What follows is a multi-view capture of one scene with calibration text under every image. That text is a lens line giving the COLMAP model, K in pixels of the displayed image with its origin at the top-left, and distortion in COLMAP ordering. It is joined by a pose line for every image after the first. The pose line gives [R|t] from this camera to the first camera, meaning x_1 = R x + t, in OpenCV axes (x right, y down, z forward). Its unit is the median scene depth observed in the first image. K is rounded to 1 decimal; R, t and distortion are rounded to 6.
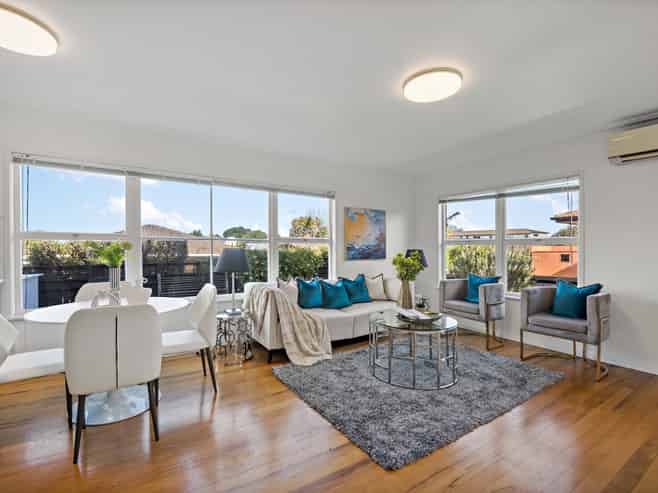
lens RADIAL K [[315.3, 0, 324.2], [0, 315.3, 235.3], [0, 0, 1]] dist [0.023969, -0.000440]
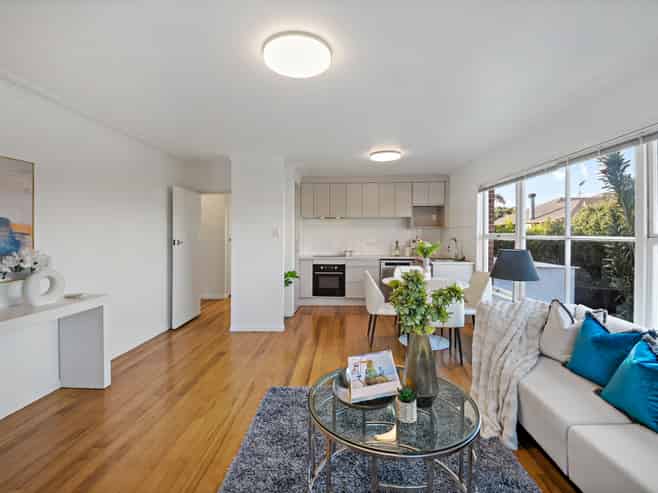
lens RADIAL K [[315.3, 0, 324.2], [0, 315.3, 235.3], [0, 0, 1]] dist [0.023969, -0.000440]
pose [[-0.573691, -0.003790, -0.819063, 0.540446], [0.028816, 0.999277, -0.024806, 0.005082], [0.818565, -0.037833, -0.573167, 0.852464]]
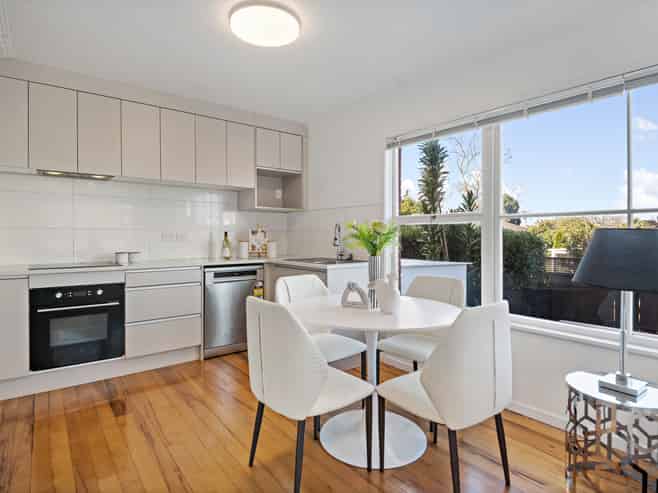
lens RADIAL K [[367.5, 0, 329.0], [0, 367.5, 246.5], [0, 0, 1]] dist [0.002134, -0.000628]
pose [[0.115045, 0.023731, -0.993077, 0.107144], [0.039037, 0.998834, 0.028391, 0.026467], [0.992593, -0.042033, 0.113984, 0.448205]]
